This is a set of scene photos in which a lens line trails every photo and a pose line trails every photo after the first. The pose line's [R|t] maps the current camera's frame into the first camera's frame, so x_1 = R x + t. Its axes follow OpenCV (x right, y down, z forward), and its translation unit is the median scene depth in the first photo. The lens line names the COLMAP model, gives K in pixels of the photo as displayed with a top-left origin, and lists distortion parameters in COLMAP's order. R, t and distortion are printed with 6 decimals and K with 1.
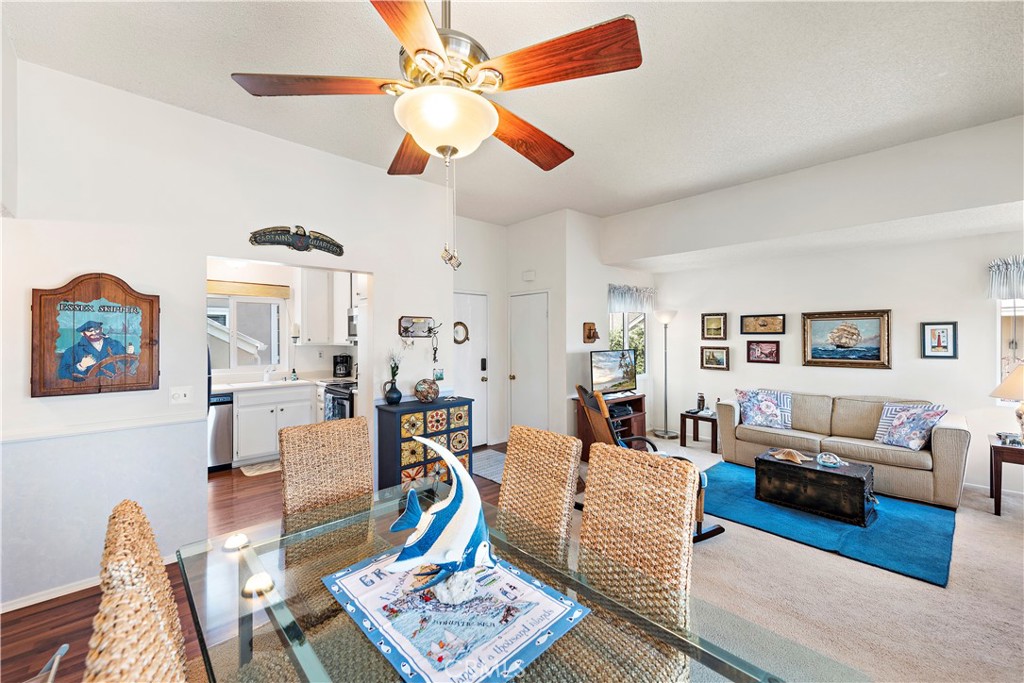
lens RADIAL K [[404.9, 0, 514.5], [0, 404.9, 333.6], [0, 0, 1]] dist [0.012515, -0.000366]
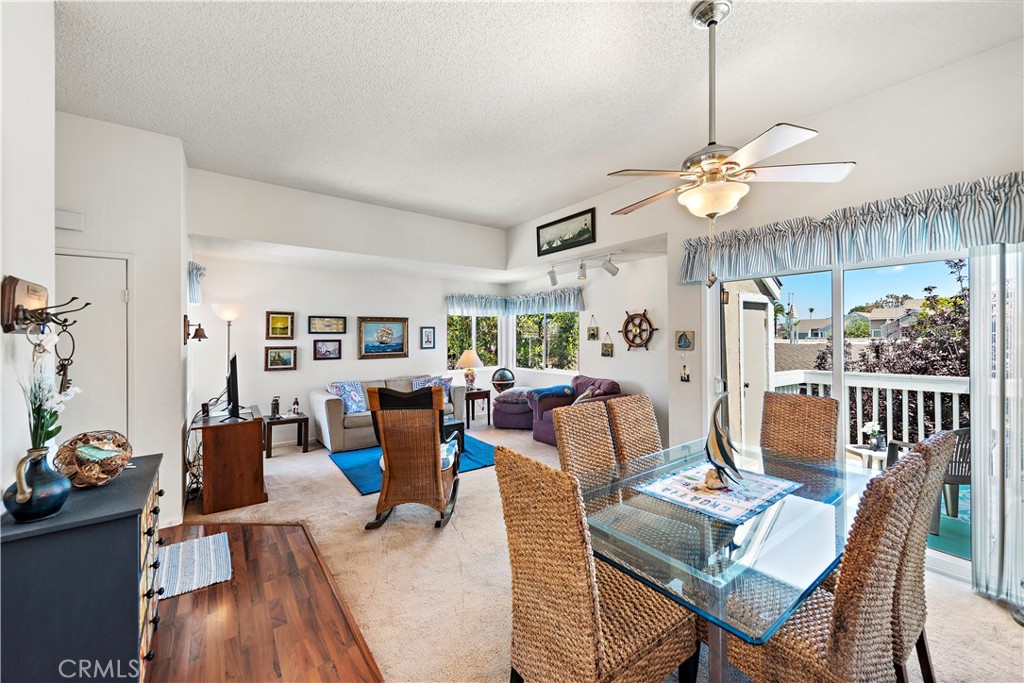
lens RADIAL K [[404.9, 0, 511.5], [0, 404.9, 335.6], [0, 0, 1]] dist [0.012515, -0.000366]
pose [[0.121168, 0.000873, 0.992632, -0.461709], [-0.002943, 0.999996, -0.000520, 0.005934], [-0.992628, -0.002858, 0.121170, 0.393700]]
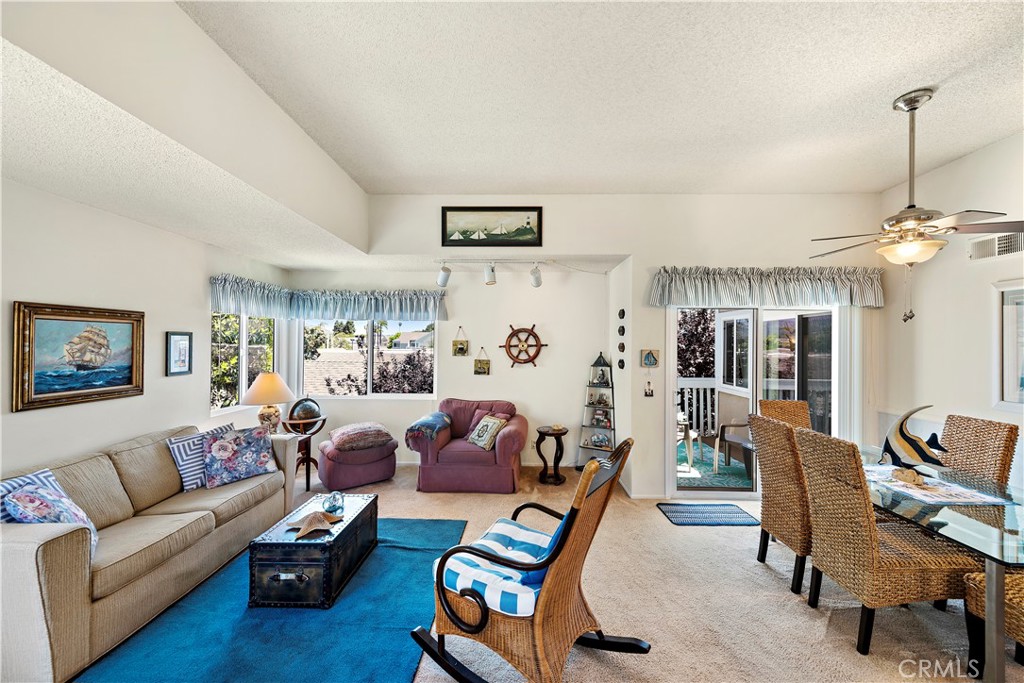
lens RADIAL K [[404.9, 0, 511.1], [0, 404.9, 344.9], [0, 0, 1]] dist [0.012515, -0.000366]
pose [[-0.713768, -0.005180, 0.700363, -0.041801], [-0.013834, 0.999882, -0.006704, -0.004224], [-0.700245, -0.014474, -0.713756, 0.946684]]
